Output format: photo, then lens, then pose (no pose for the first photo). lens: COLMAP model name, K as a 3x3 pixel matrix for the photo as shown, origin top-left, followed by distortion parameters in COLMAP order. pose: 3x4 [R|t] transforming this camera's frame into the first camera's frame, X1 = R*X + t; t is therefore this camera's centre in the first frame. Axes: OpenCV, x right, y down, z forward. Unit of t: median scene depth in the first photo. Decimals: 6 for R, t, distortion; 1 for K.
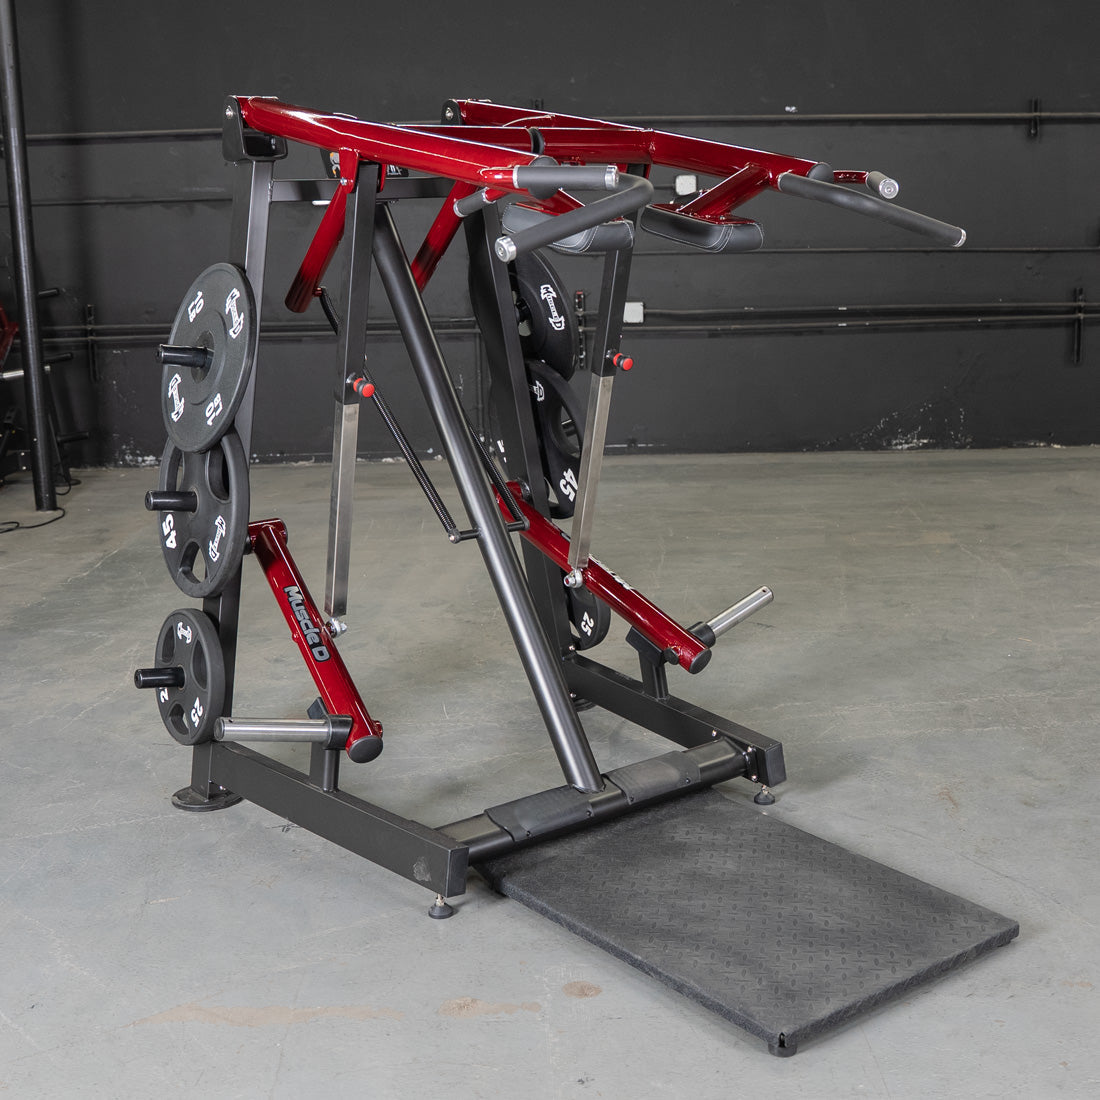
lens RADIAL K [[1864.6, 0, 596.3], [0, 1864.6, 625.0], [0, 0, 1]] dist [-0.149987, 0.210316]
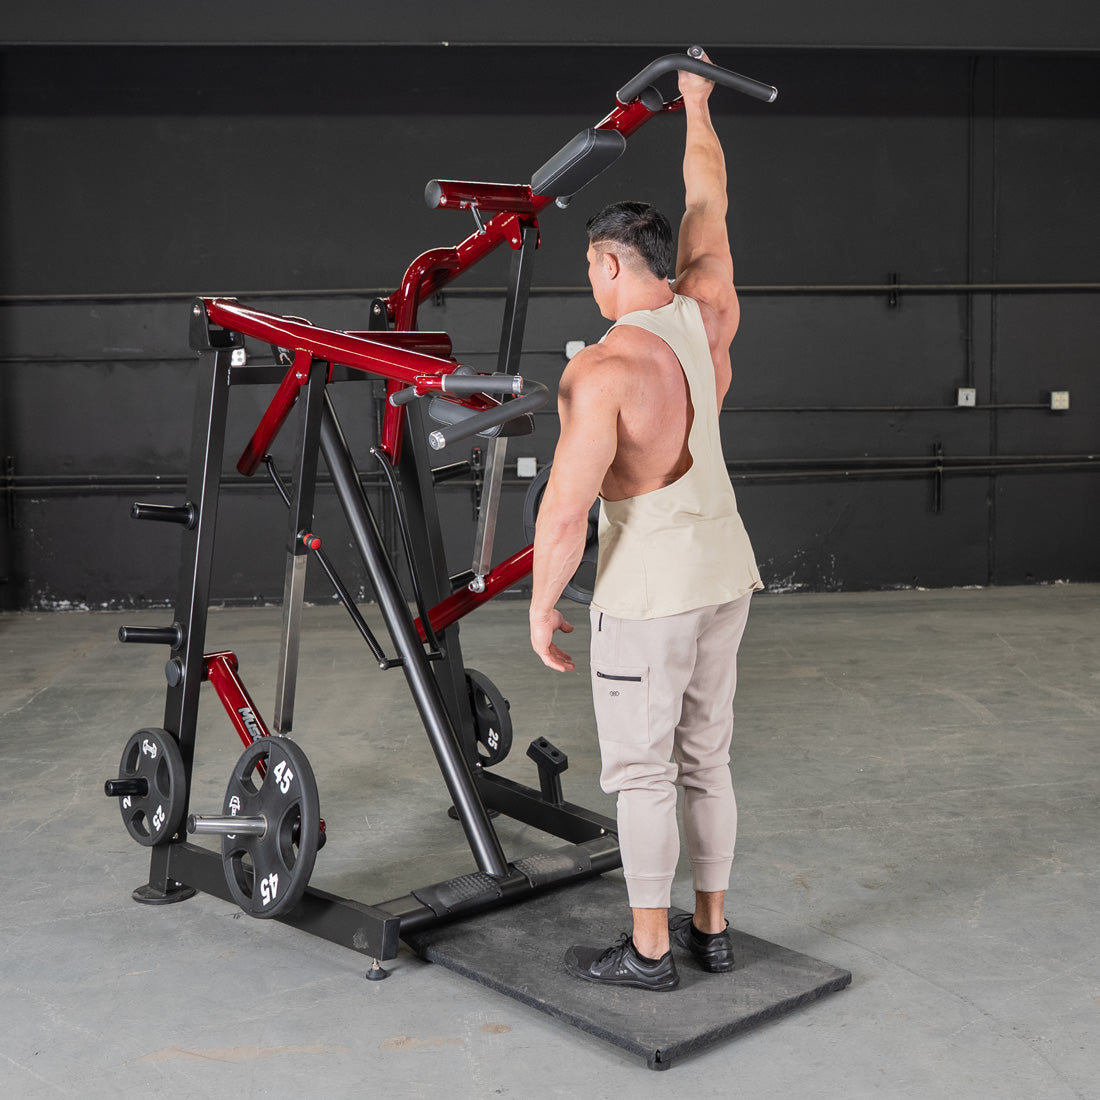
lens RADIAL K [[2220.1, 0, 676.2], [0, 2220.1, 533.9], [0, 0, 1]] dist [-0.114422, 0.355403]
pose [[0.995630, -0.000893, 0.093381, -0.018002], [0.012459, 0.992285, -0.123350, 0.038024], [-0.092551, 0.123974, 0.987960, -0.349544]]
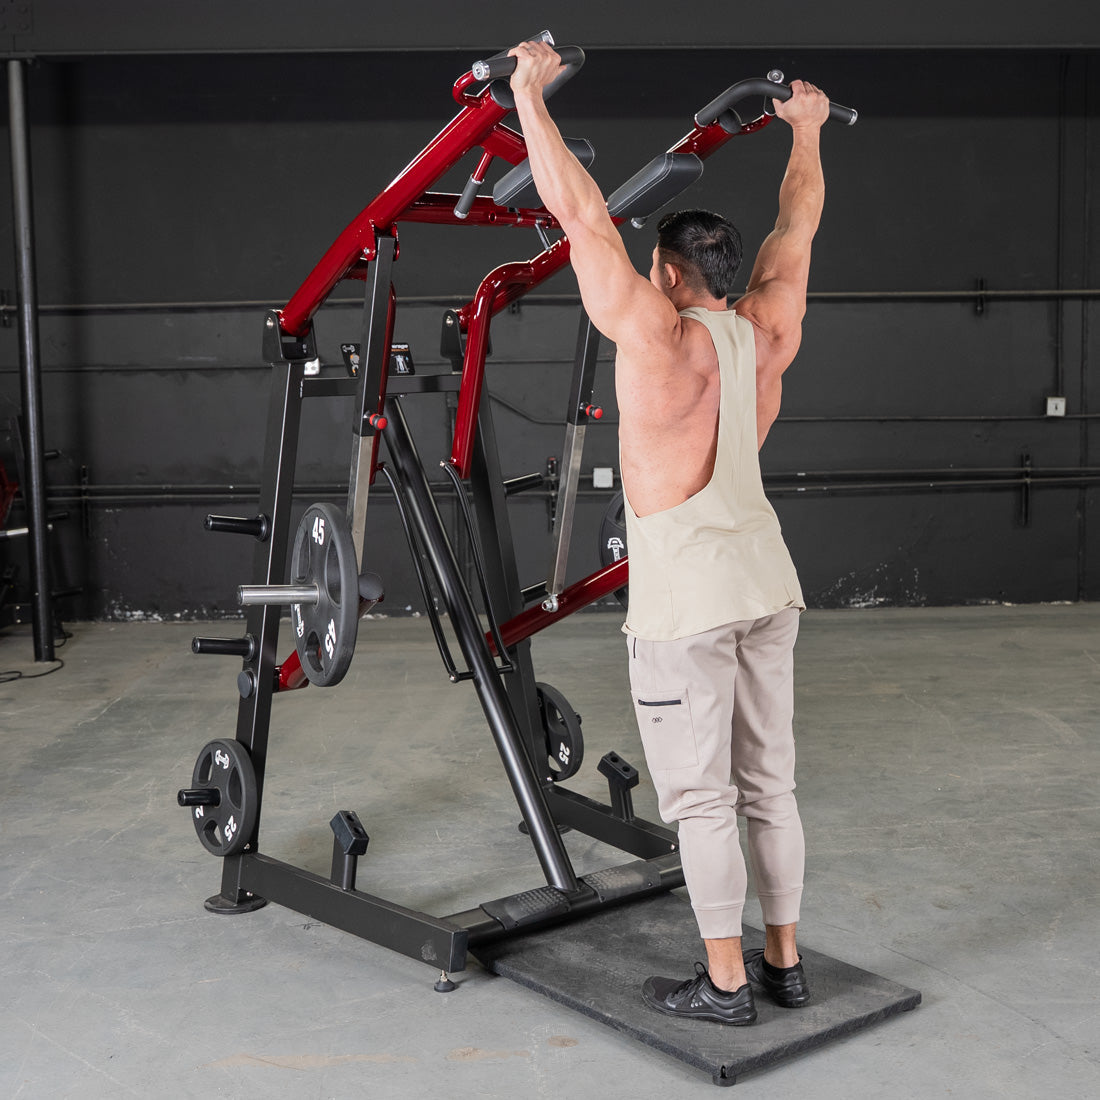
lens RADIAL K [[2336.2, 0, 593.7], [0, 2336.2, 550.9], [0, 0, 1]] dist [-0.104362, 0.295788]
pose [[0.999843, 0.003460, 0.017385, -0.010790], [-0.001346, 0.992752, -0.120173, 0.041816], [-0.017675, 0.120130, 0.992601, -0.401569]]
